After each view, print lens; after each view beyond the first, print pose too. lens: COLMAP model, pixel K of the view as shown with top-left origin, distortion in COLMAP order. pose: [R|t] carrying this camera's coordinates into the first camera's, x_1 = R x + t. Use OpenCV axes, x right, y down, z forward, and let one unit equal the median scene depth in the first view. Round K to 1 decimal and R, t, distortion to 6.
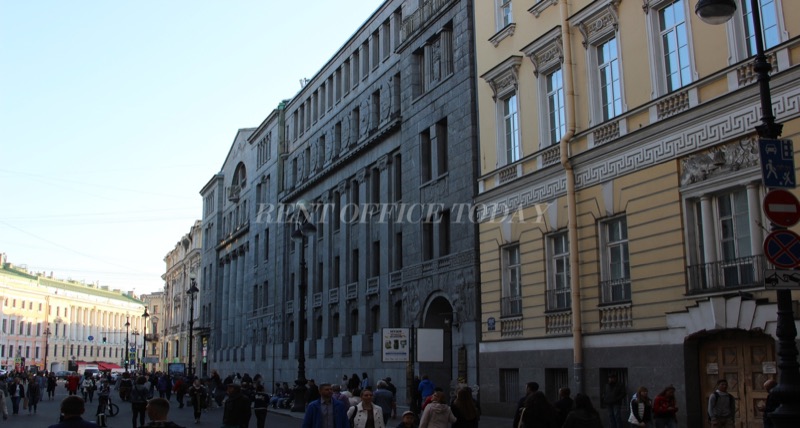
lens RADIAL K [[892.7, 0, 401.0], [0, 892.7, 186.9], [0, 0, 1]] dist [-0.109601, 0.006043]
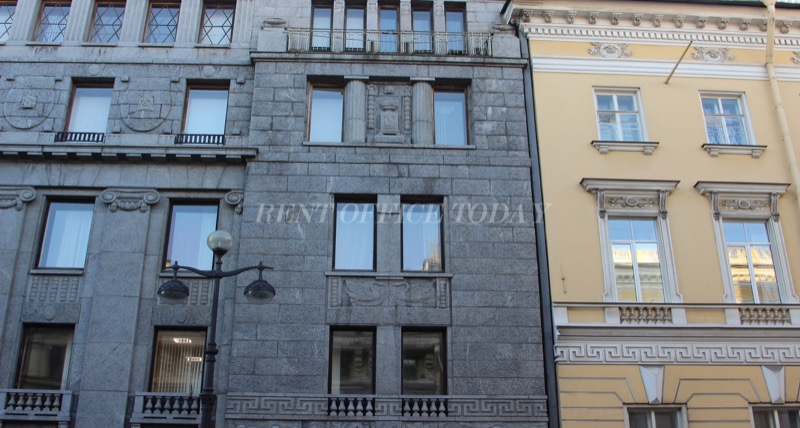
lens RADIAL K [[850.8, 0, 400.0], [0, 850.8, 298.9], [0, 0, 1]] dist [-0.017206, -0.000130]
pose [[0.335166, 0.381692, 0.861379, -0.365711], [-0.199933, 0.922253, -0.330872, 0.160622], [-0.920701, -0.061321, 0.385421, 0.587155]]
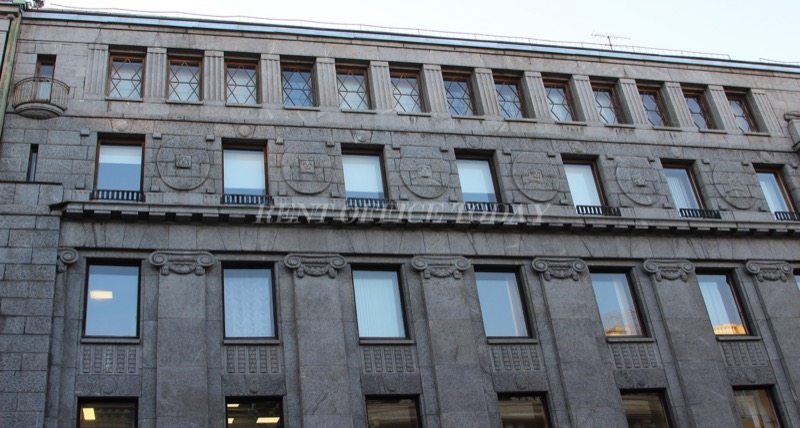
lens RADIAL K [[892.7, 0, 401.0], [0, 892.7, 186.9], [0, 0, 1]] dist [-0.109601, 0.006043]
pose [[0.147554, 0.545863, 0.824780, -0.543601], [-0.097264, 0.837874, -0.537128, 0.255685], [-0.984260, -0.000966, 0.176725, 1.060771]]
